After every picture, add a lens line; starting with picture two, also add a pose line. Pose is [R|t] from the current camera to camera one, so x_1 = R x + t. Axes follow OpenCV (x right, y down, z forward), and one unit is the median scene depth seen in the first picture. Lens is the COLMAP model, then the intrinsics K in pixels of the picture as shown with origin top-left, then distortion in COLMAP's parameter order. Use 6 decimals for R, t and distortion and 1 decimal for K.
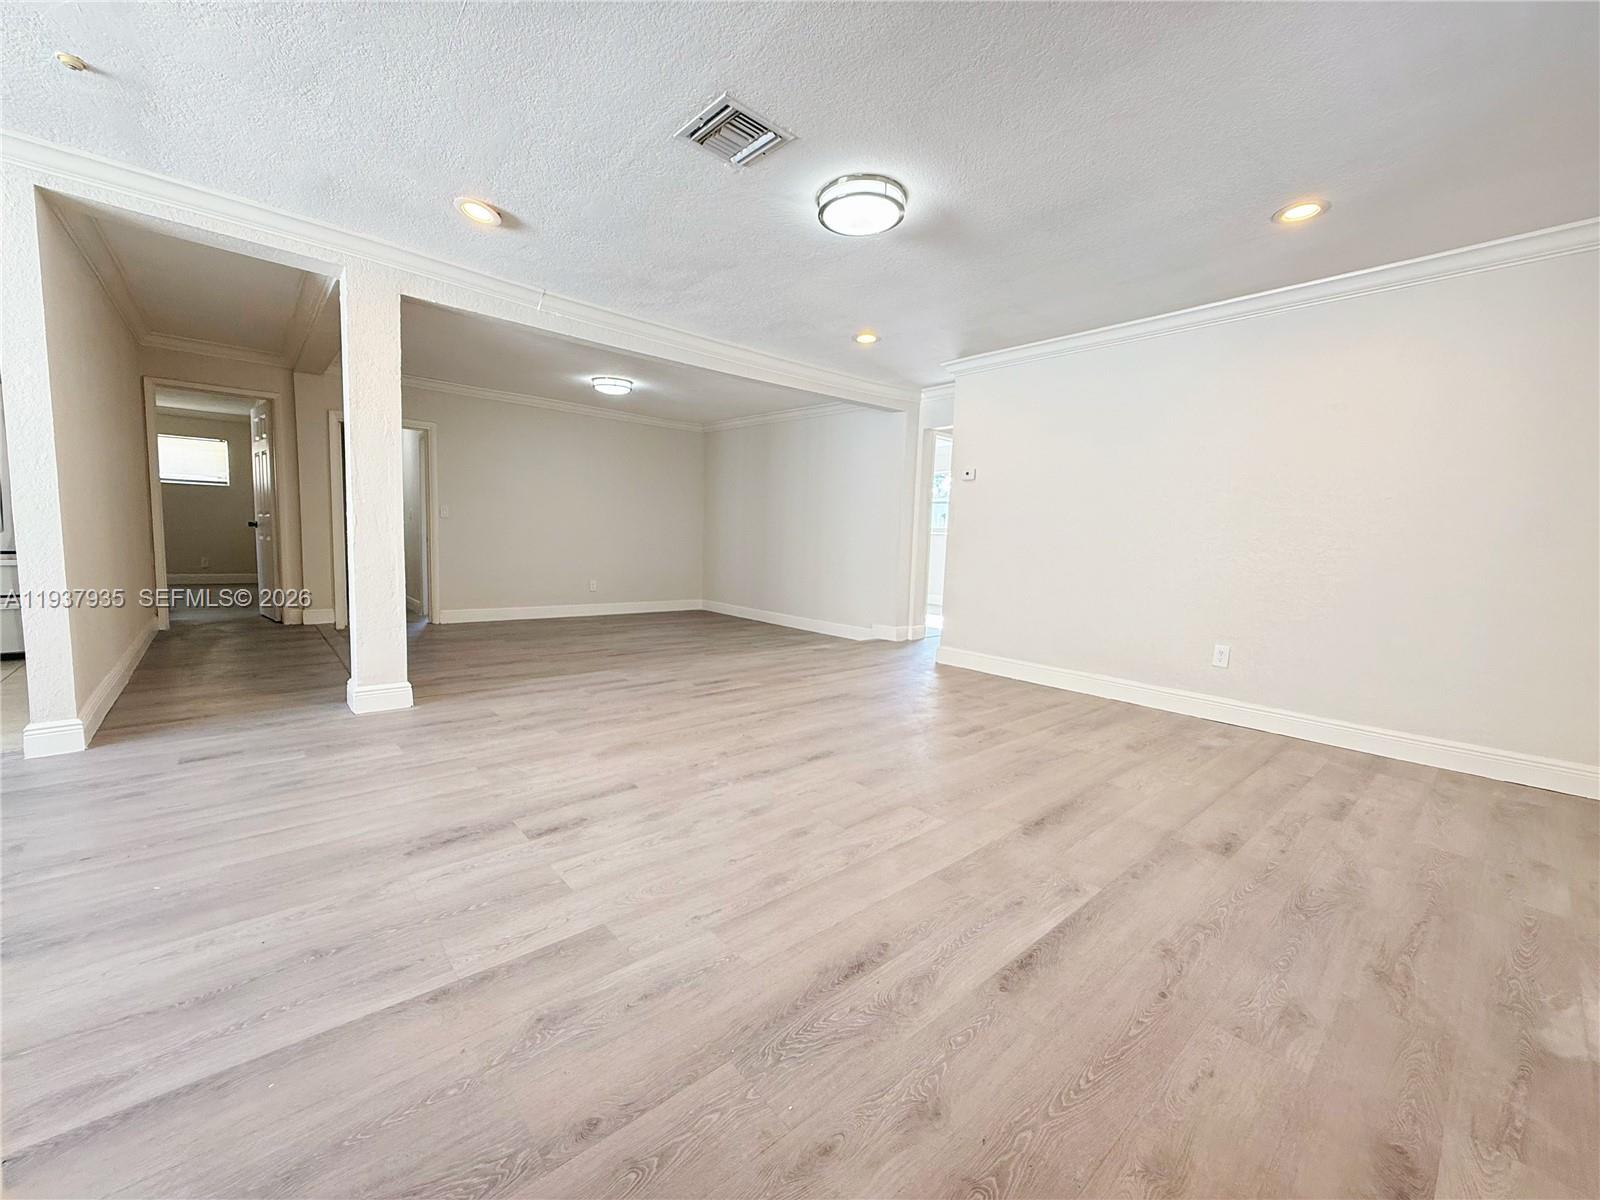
lens RADIAL K [[635.7, 0, 797.5], [0, 635.7, 597.2], [0, 0, 1]] dist [0.000387, -0.001279]
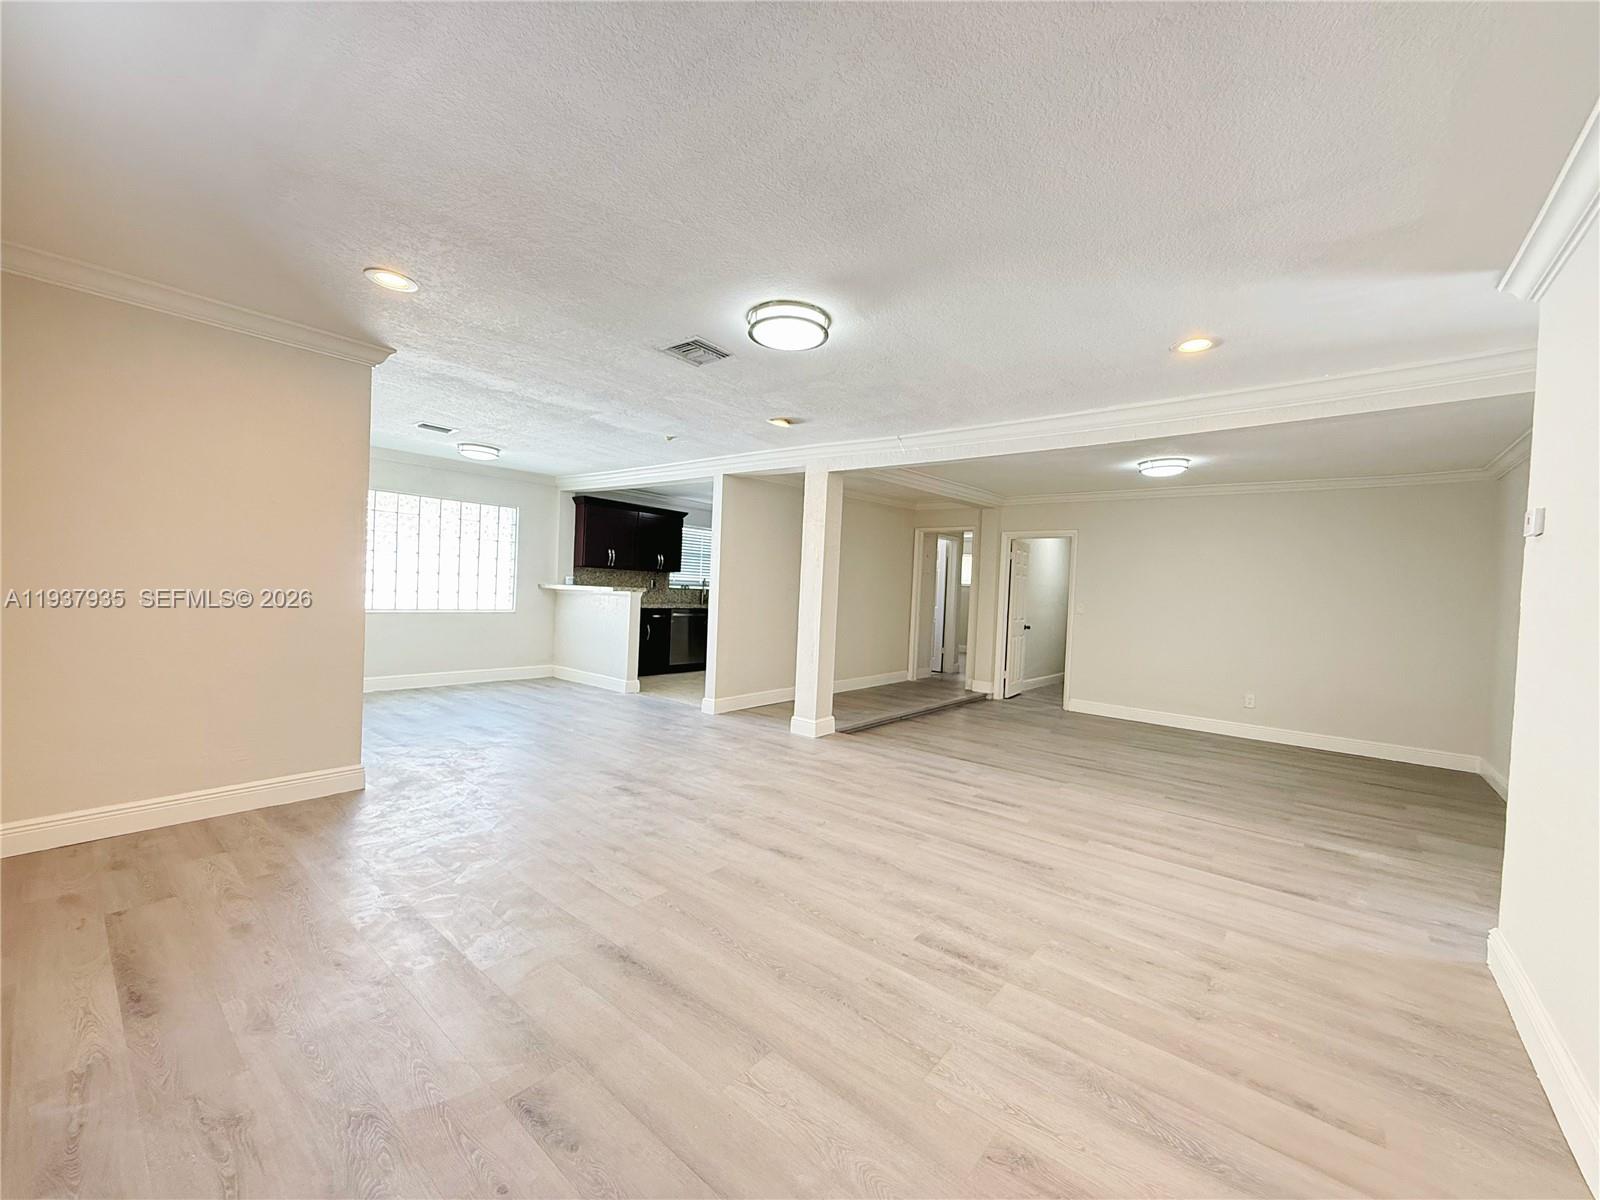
lens RADIAL K [[635.7, 0, 802.9], [0, 635.7, 603.3], [0, 0, 1]] dist [0.000387, -0.001279]
pose [[0.159262, -0.005059, -0.987223, 1.069857], [-0.134842, 0.990504, -0.026829, -0.120739], [0.977984, 0.137392, 0.157067, 0.851436]]
